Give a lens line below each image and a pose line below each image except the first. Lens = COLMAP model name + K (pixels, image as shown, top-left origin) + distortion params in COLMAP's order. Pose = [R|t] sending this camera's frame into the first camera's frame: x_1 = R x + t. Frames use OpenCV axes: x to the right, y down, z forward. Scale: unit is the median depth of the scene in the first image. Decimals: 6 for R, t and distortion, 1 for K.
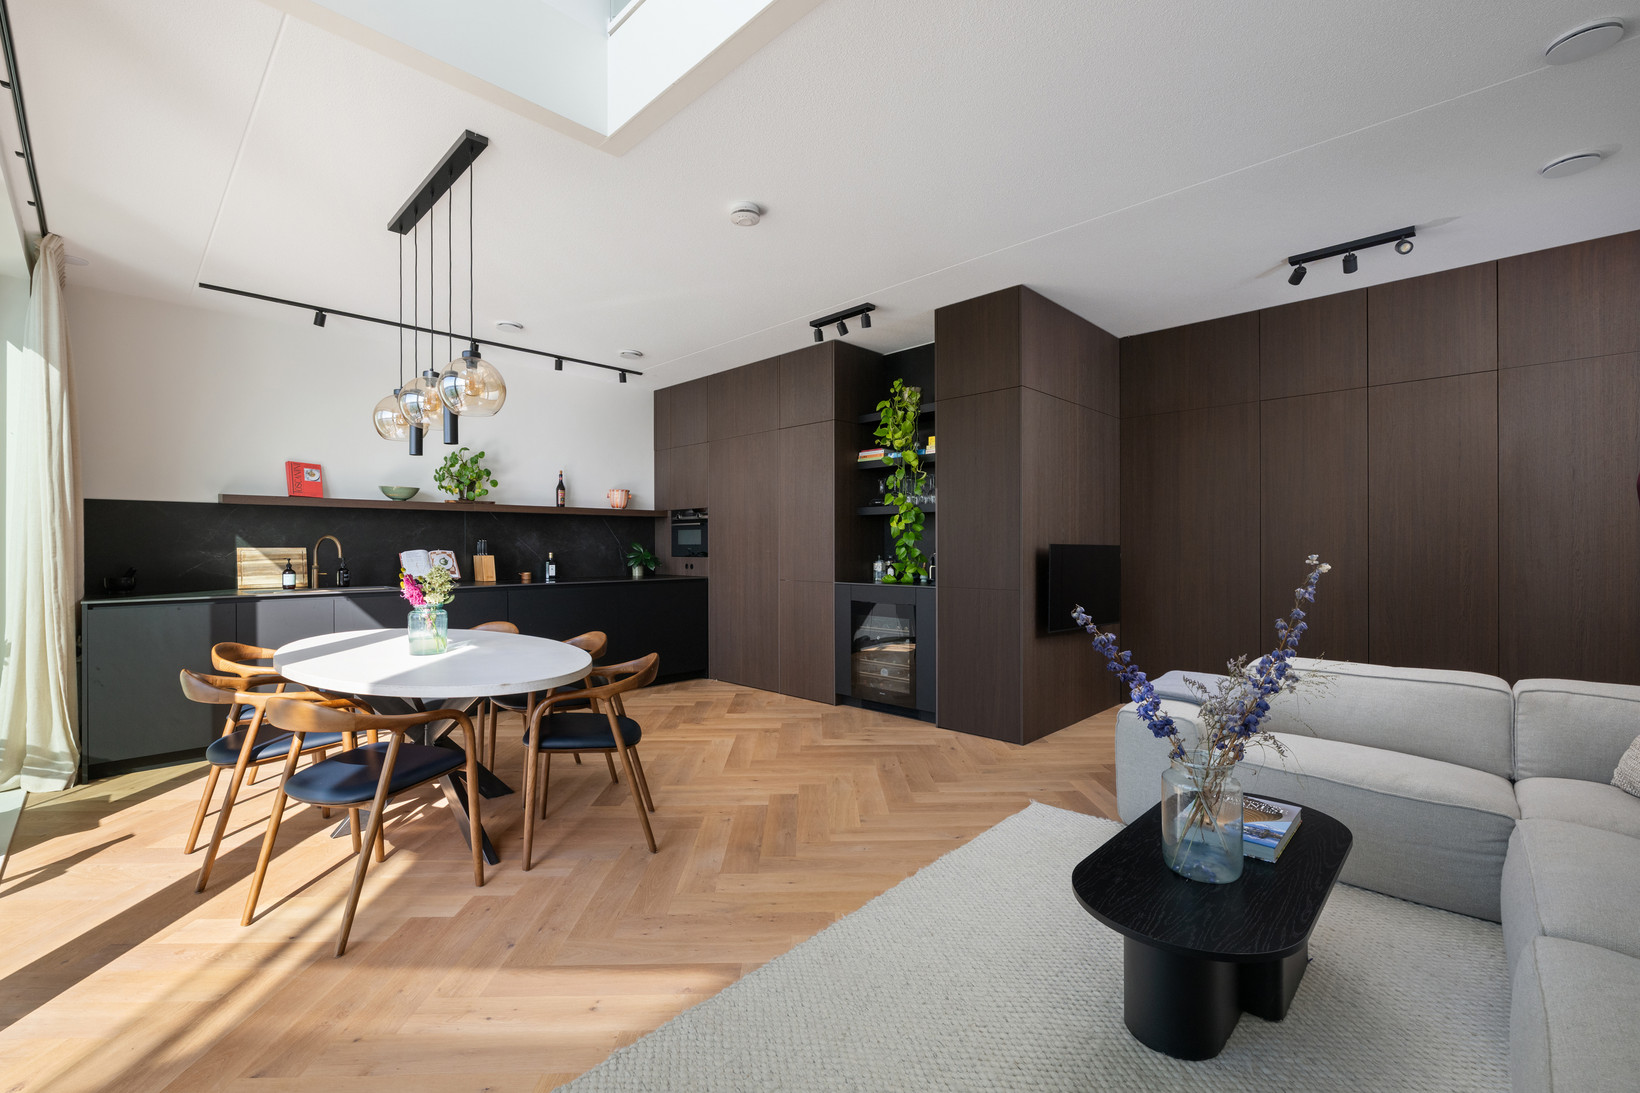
lens RADIAL K [[687.1, 0, 831.3], [0, 687.1, 551.8], [0, 0, 1]] dist [-0.012268, 0.001299]
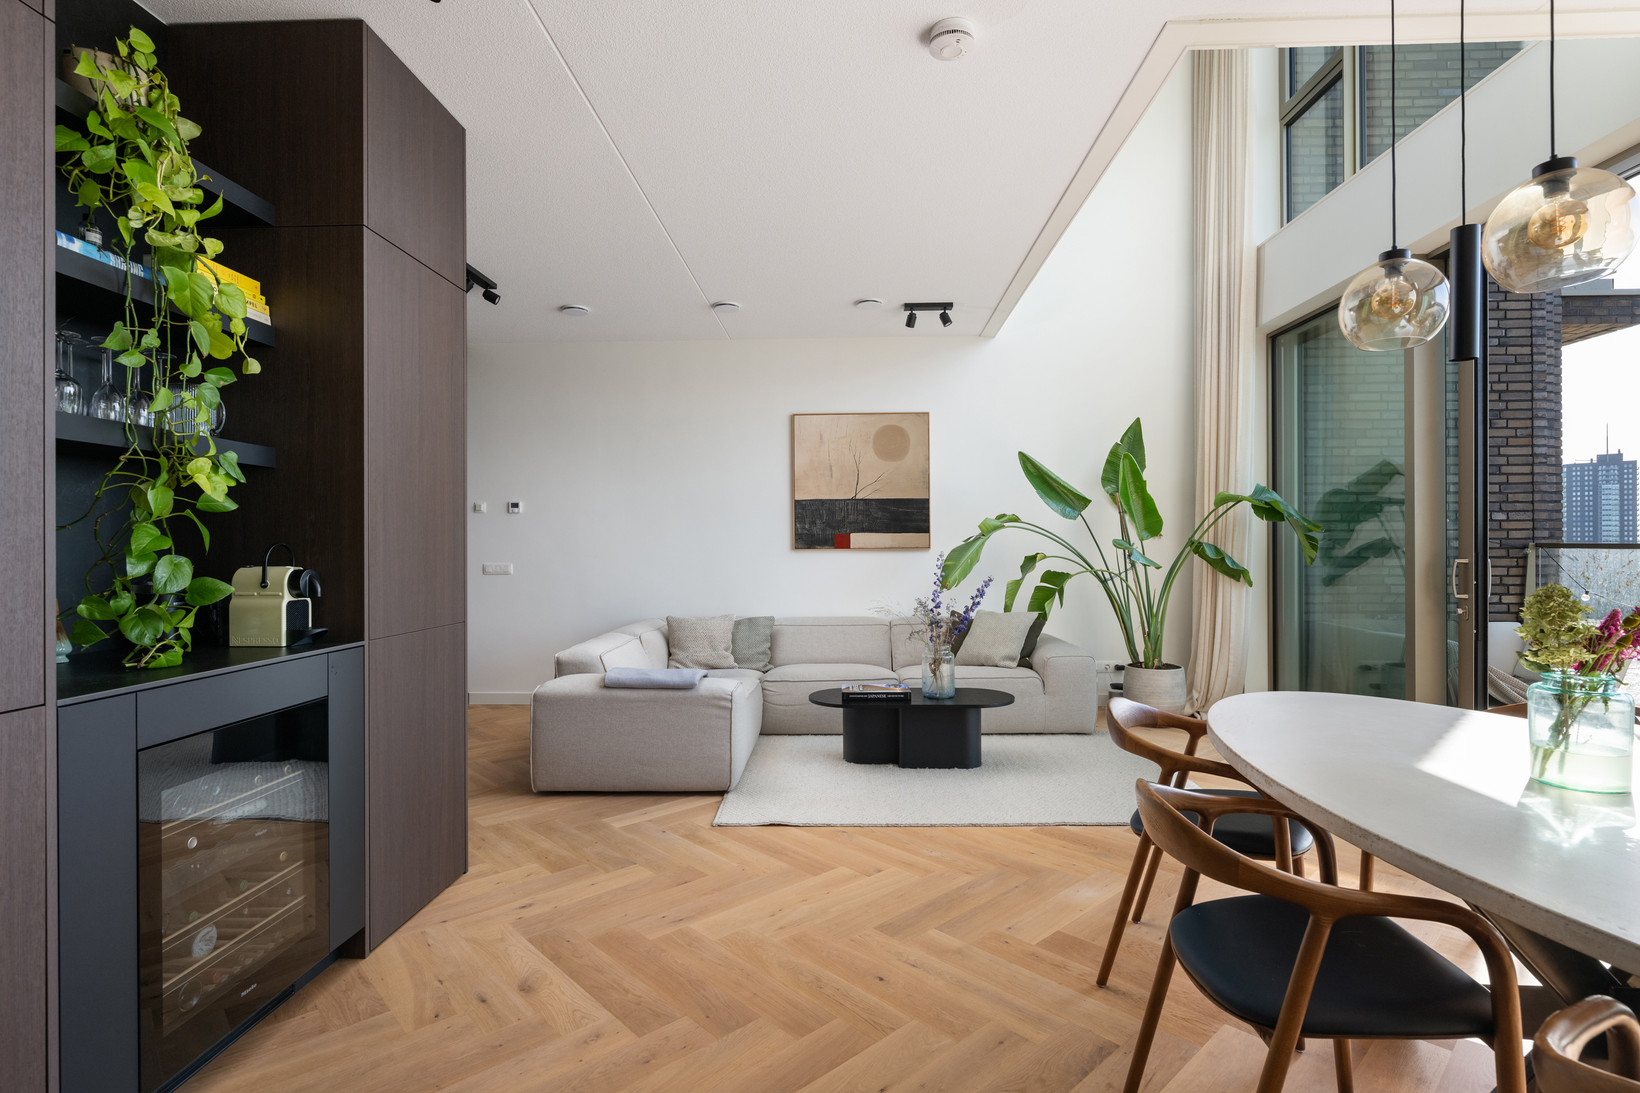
lens RADIAL K [[804.7, 0, 823.0], [0, 804.7, 539.3], [0, 0, 1]] dist [-0.000362, -0.002698]
pose [[-0.658923, 0.014469, 0.752072, -0.406611], [0.011171, 0.999893, -0.009449, -0.005930], [-0.752128, 0.002175, -0.659014, 1.045886]]
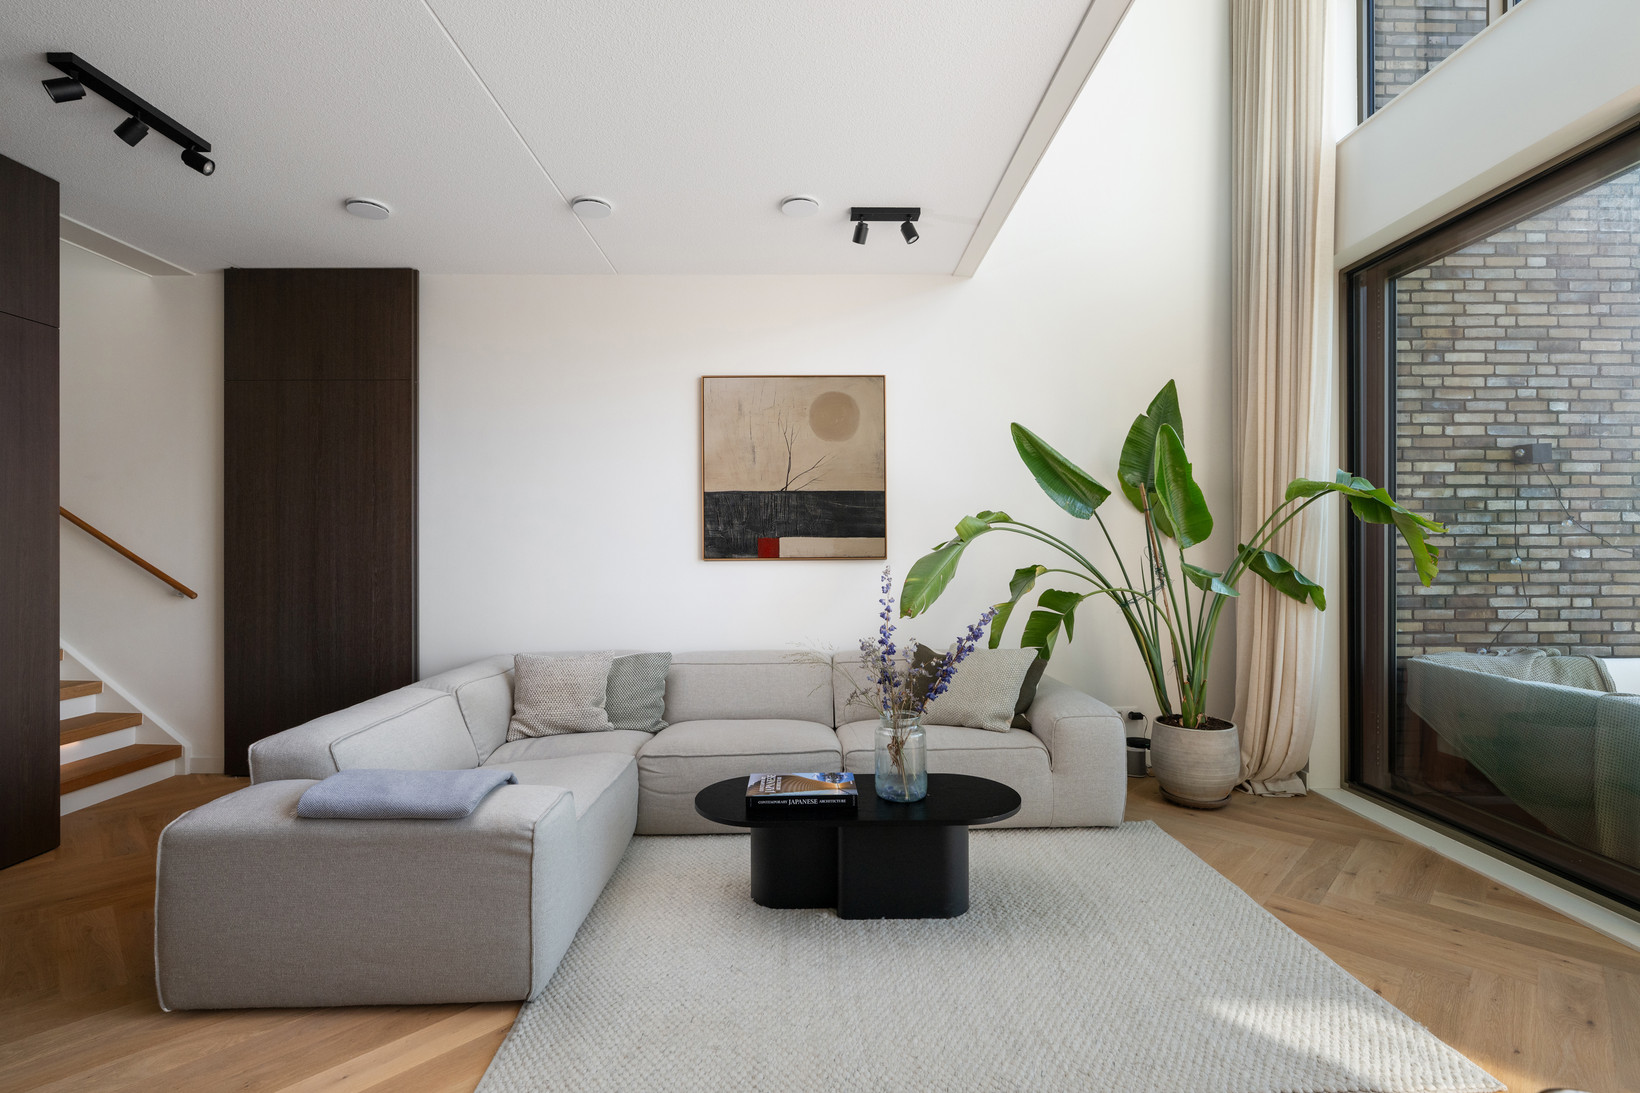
lens RADIAL K [[756.8, 0, 824.7], [0, 756.8, 543.5], [0, 0, 1]] dist [-0.001423, 0.000200]
pose [[-0.700676, 0.012436, 0.713372, -0.156892], [0.009797, 0.999922, -0.007808, -0.012242], [-0.713413, 0.001518, -0.700742, 0.768124]]
